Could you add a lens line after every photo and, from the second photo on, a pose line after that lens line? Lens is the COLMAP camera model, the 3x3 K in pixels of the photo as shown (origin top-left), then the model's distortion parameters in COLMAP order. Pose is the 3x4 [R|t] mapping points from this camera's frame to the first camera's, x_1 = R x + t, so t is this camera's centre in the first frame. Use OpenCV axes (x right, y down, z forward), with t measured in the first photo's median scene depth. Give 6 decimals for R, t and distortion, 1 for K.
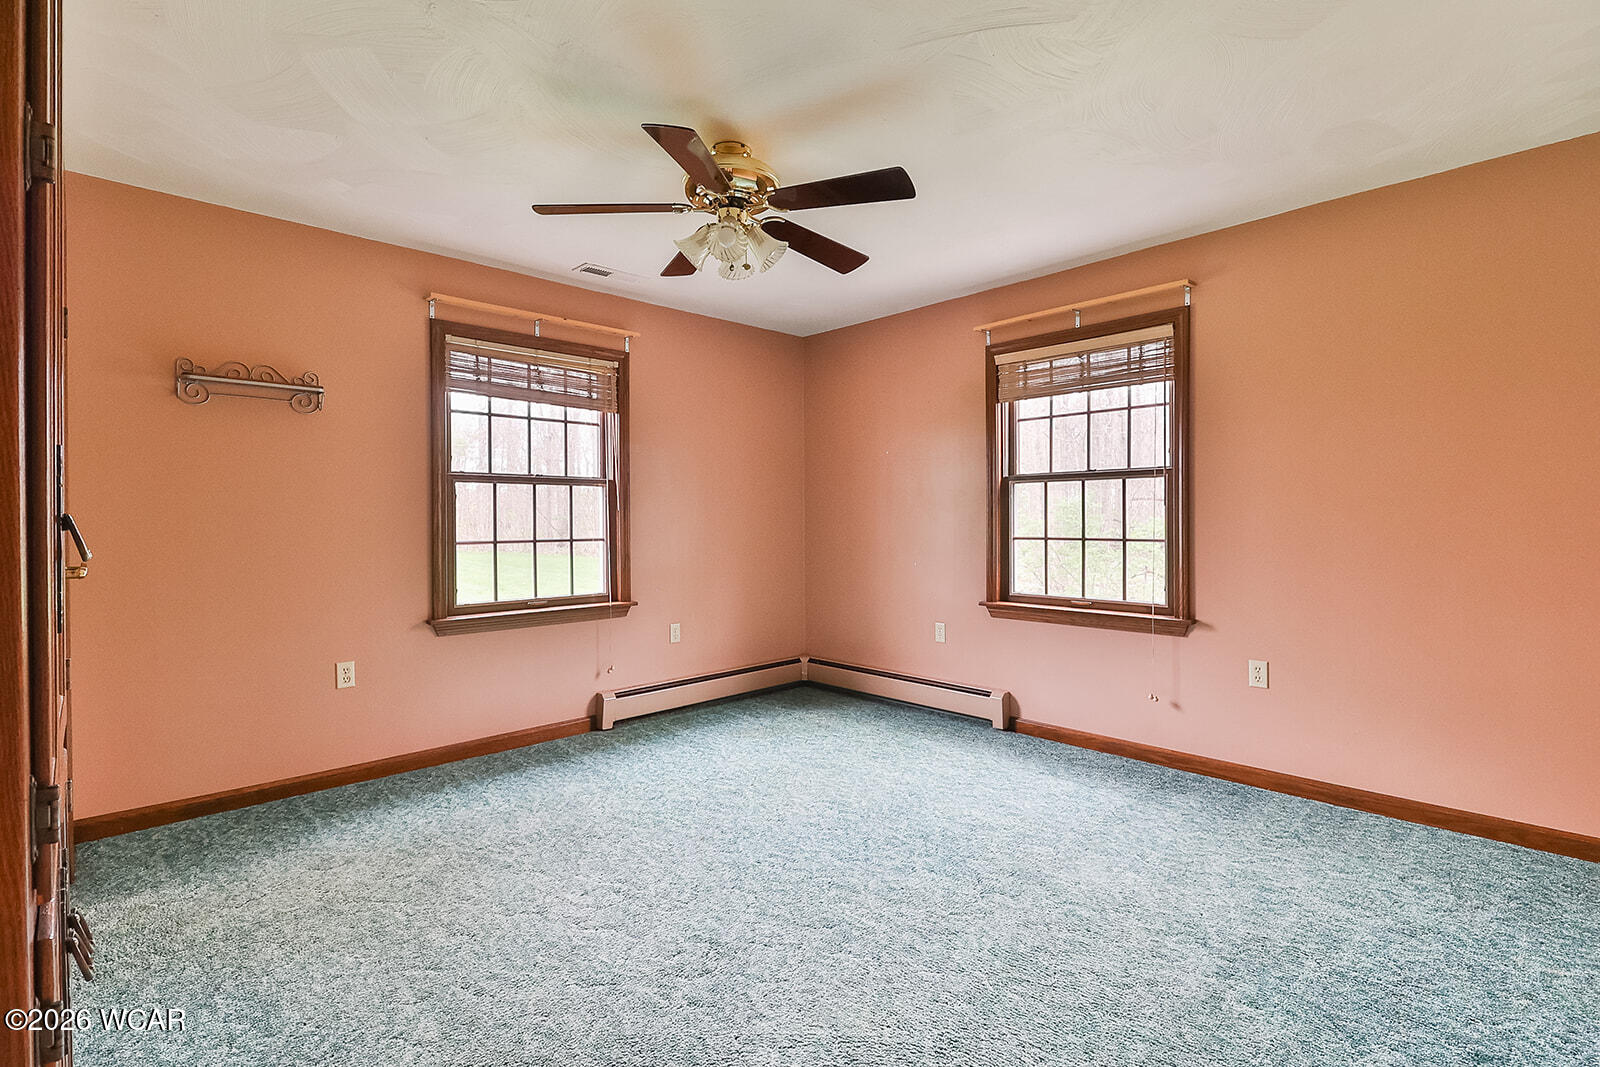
lens RADIAL K [[767.3, 0, 800.0], [0, 767.3, 537.4], [0, 0, 1]] dist [0.029898, 0.000877]
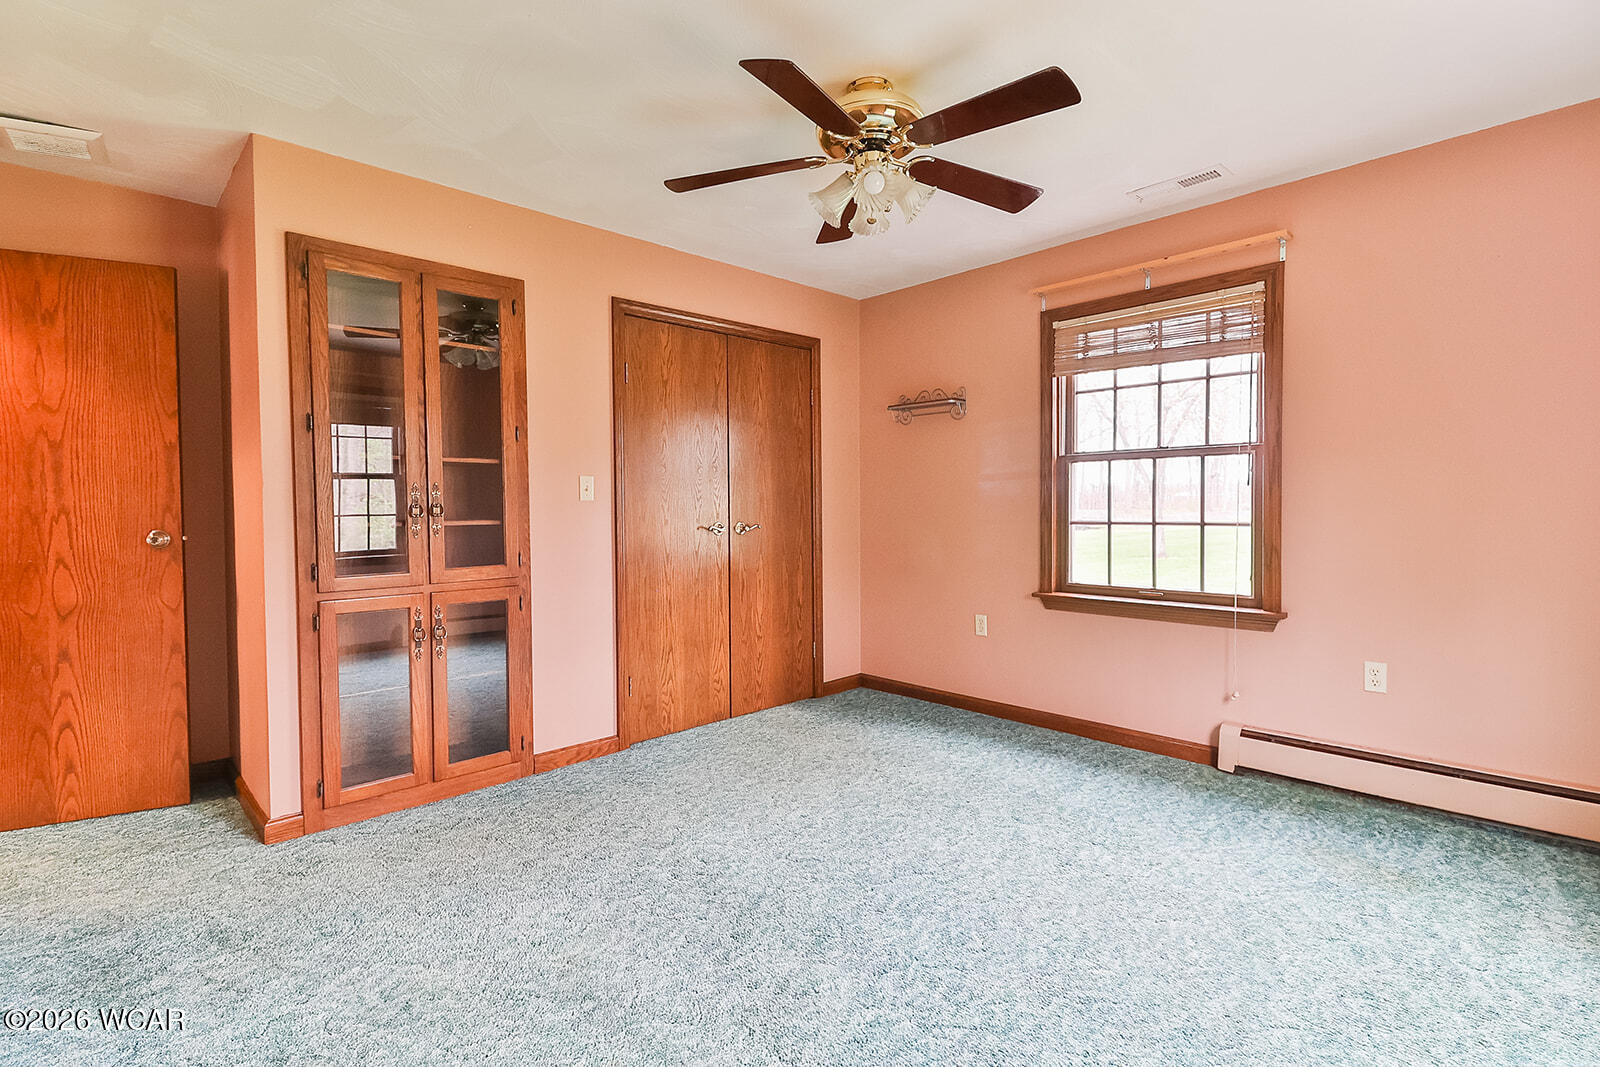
lens RADIAL K [[767.3, 0, 816.5], [0, 767.3, 536.7], [0, 0, 1]] dist [0.029898, 0.000877]
pose [[-0.002262, 0.044281, -0.999017, 0.575988], [-0.015374, 0.998899, 0.044311, -0.013861], [0.999879, 0.015460, -0.001579, 0.661980]]
